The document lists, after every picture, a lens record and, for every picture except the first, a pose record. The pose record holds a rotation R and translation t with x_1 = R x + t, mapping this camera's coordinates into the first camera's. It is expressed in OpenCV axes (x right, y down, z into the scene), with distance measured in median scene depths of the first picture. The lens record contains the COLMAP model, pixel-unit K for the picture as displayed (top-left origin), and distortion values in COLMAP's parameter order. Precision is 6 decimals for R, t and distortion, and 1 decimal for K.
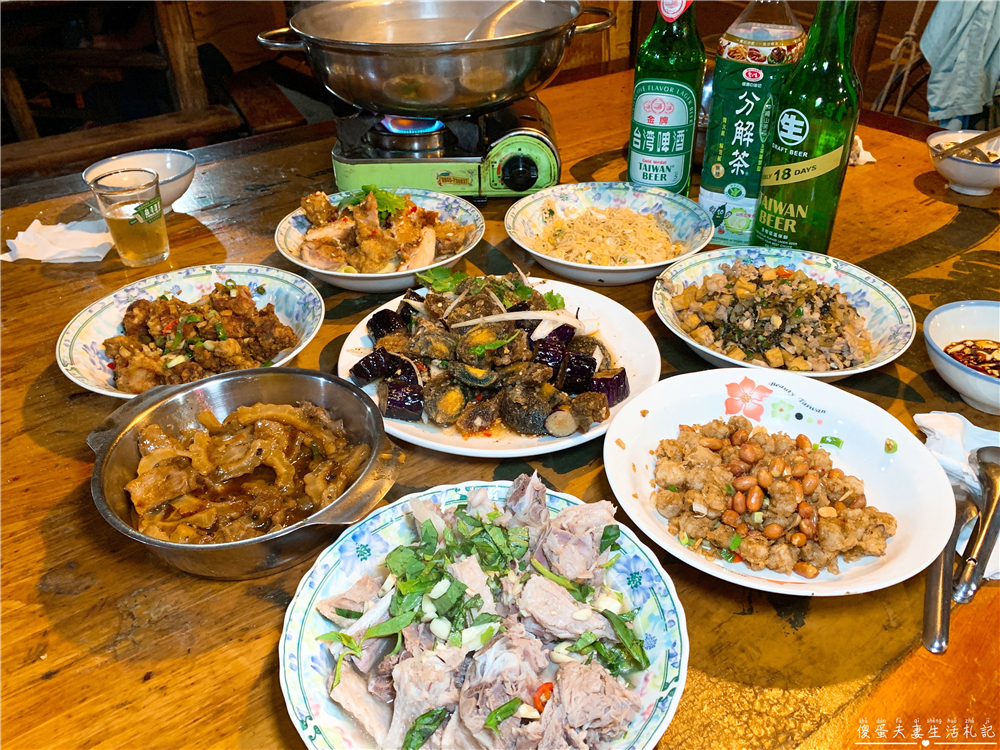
lens RADIAL K [[779.4, 0, 497.5], [0, 779.4, 368.5], [0, 0, 1]] dist [0.005855, -0.007734]
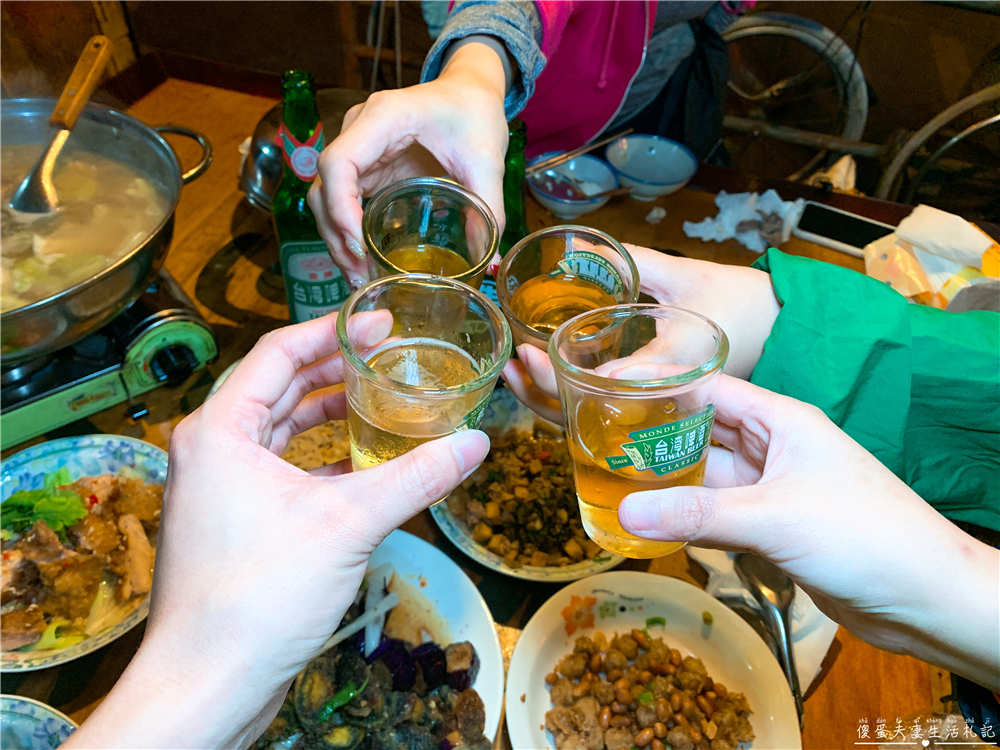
lens RADIAL K [[779.4, 0, 497.5], [0, 779.4, 368.5], [0, 0, 1]] dist [0.005855, -0.007734]
pose [[0.795900, -0.377992, 0.472932, -0.182018], [0.286299, 0.923275, 0.256116, -0.710895], [-0.533456, -0.068443, 0.843054, 0.220397]]
